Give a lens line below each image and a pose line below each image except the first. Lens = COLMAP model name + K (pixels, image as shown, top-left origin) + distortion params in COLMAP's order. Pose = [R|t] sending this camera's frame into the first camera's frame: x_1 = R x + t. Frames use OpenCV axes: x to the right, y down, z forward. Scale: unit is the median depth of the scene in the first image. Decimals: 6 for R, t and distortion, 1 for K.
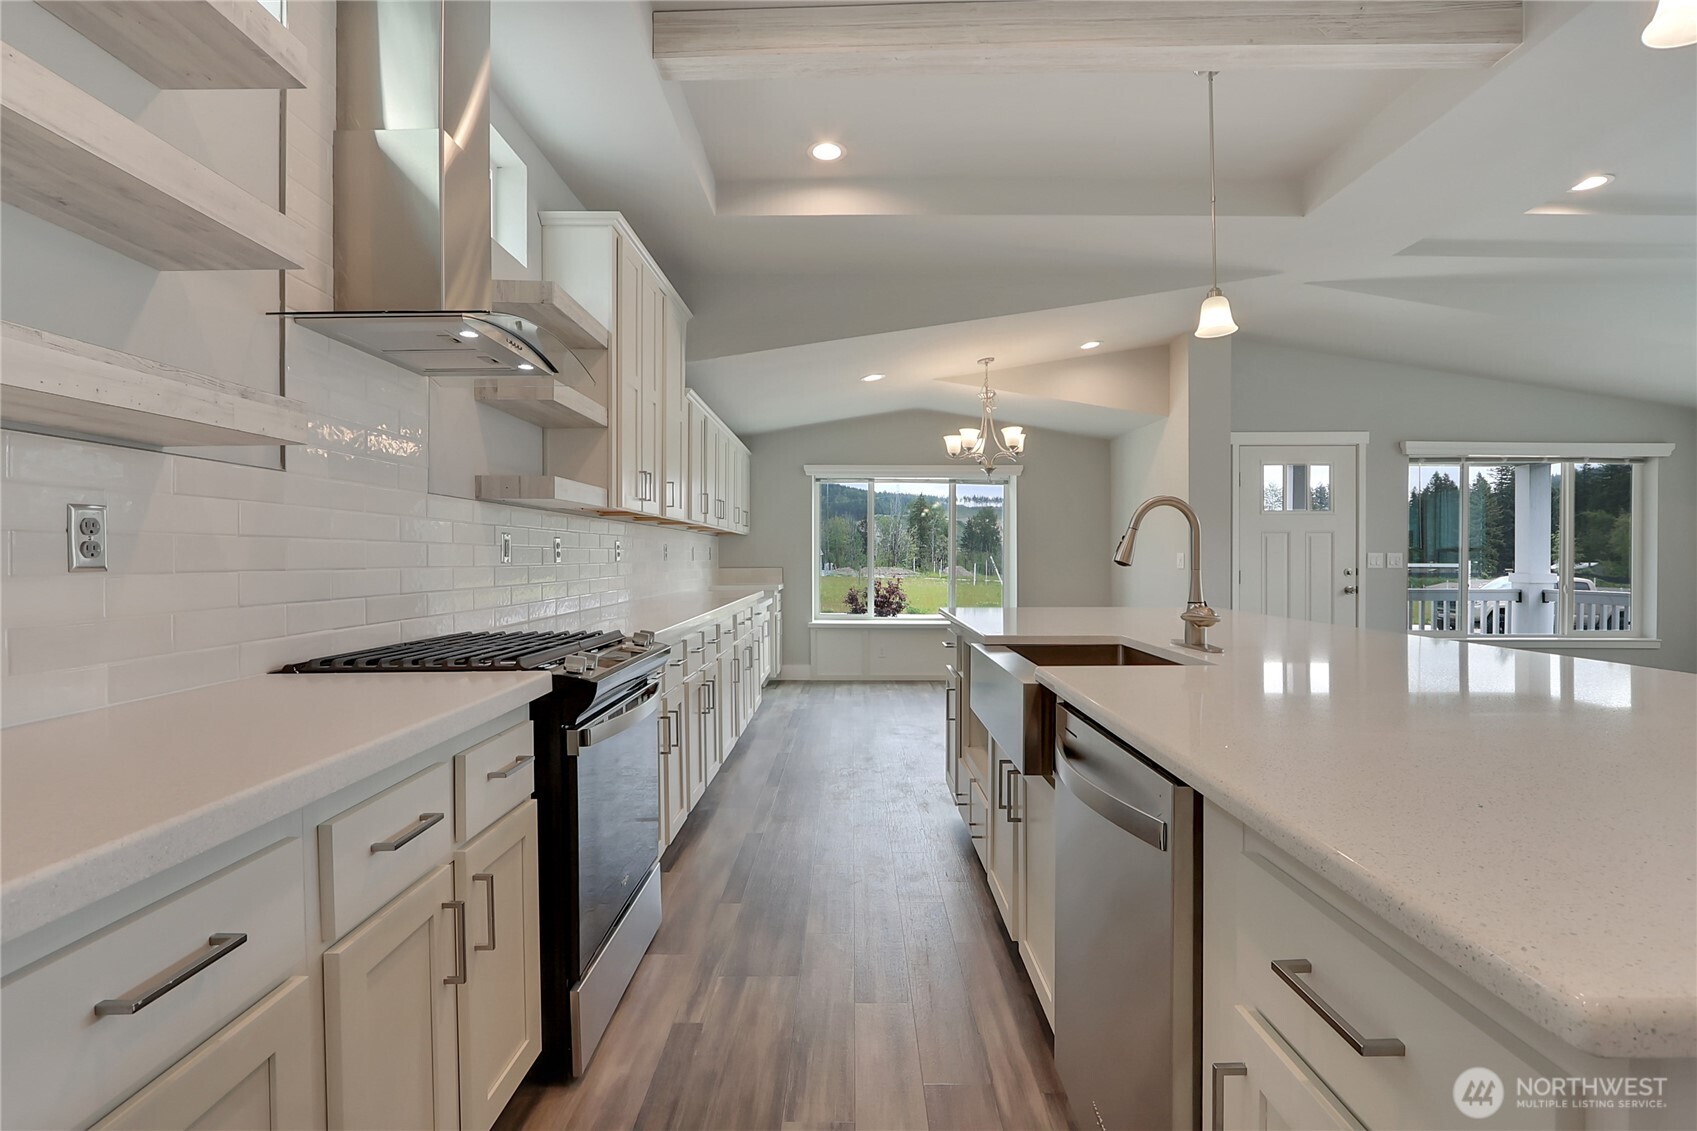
lens RADIAL K [[786.1, 0, 844.1], [0, 786.1, 560.6], [0, 0, 1]] dist [-0.016012, 0.001693]
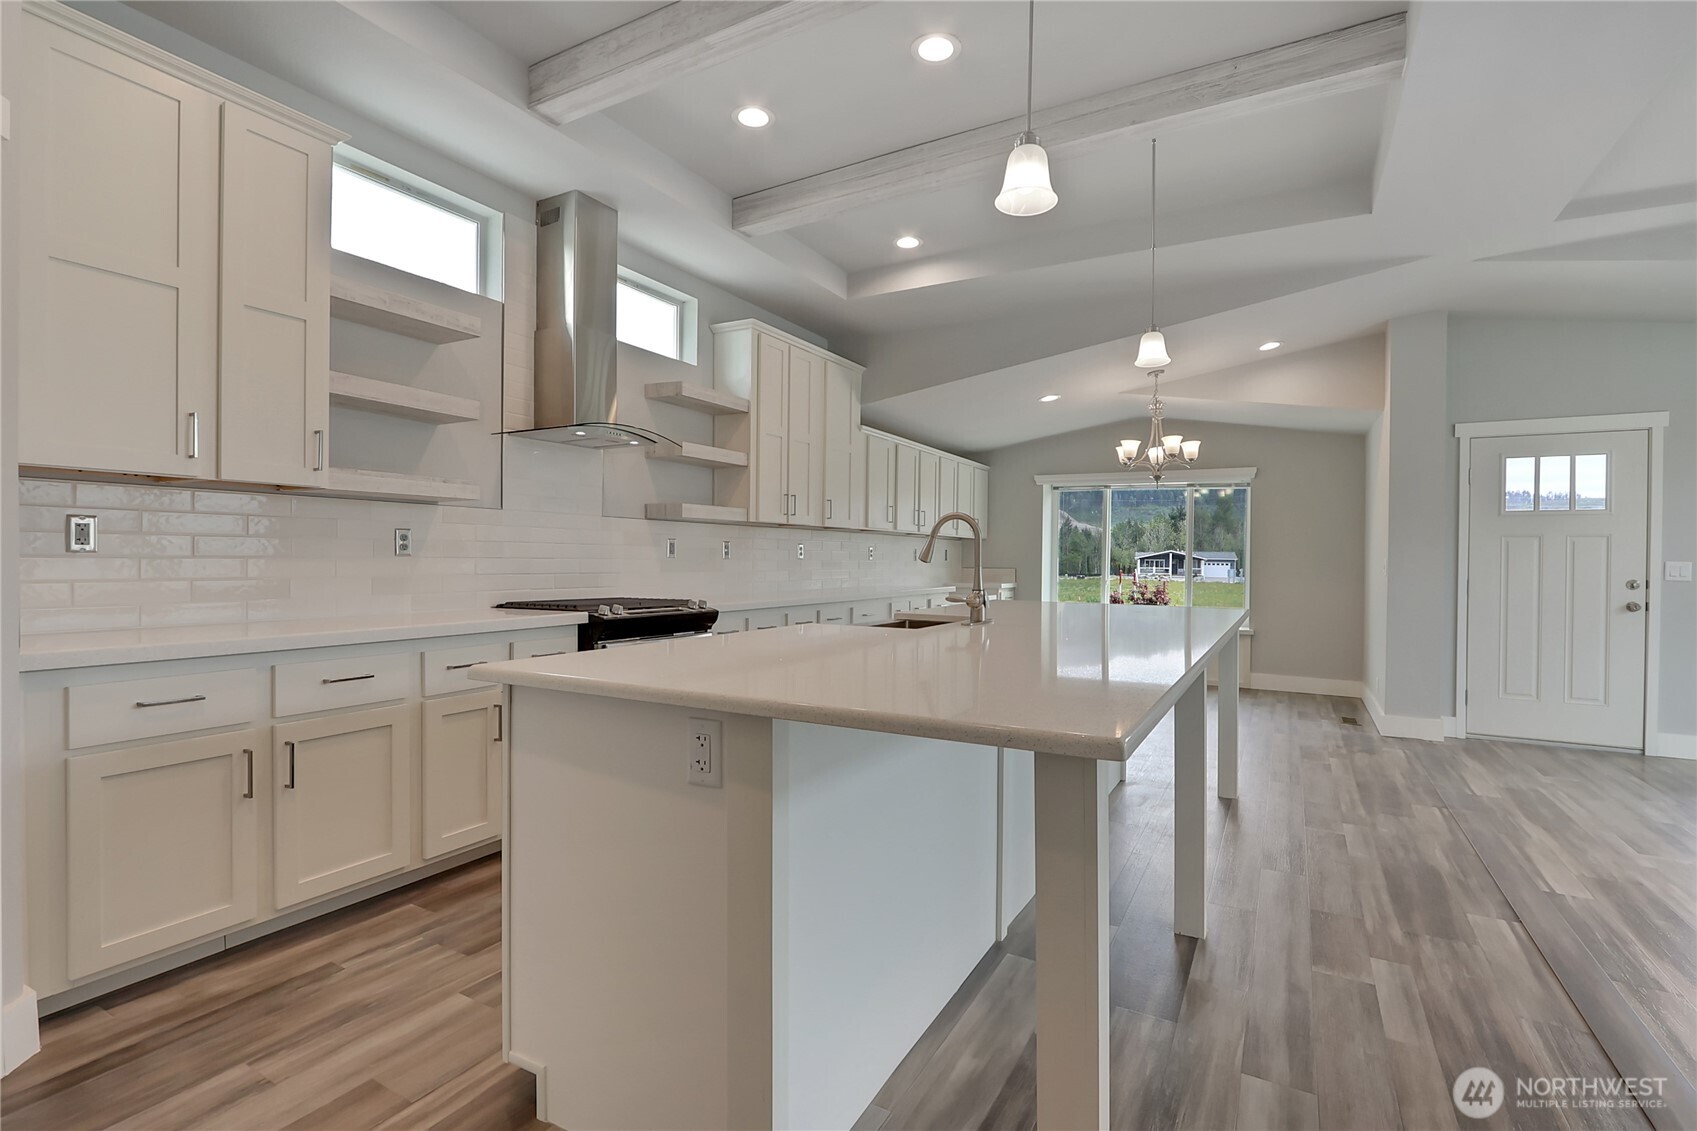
lens RADIAL K [[786.1, 0, 852.6], [0, 786.1, 565.5], [0, 0, 1]] dist [-0.016012, 0.001693]
pose [[0.876543, 0.016001, -0.481058, 0.579290], [-0.014827, 0.999871, 0.006241, 0.003172], [0.481096, 0.001662, 0.876667, -0.192913]]
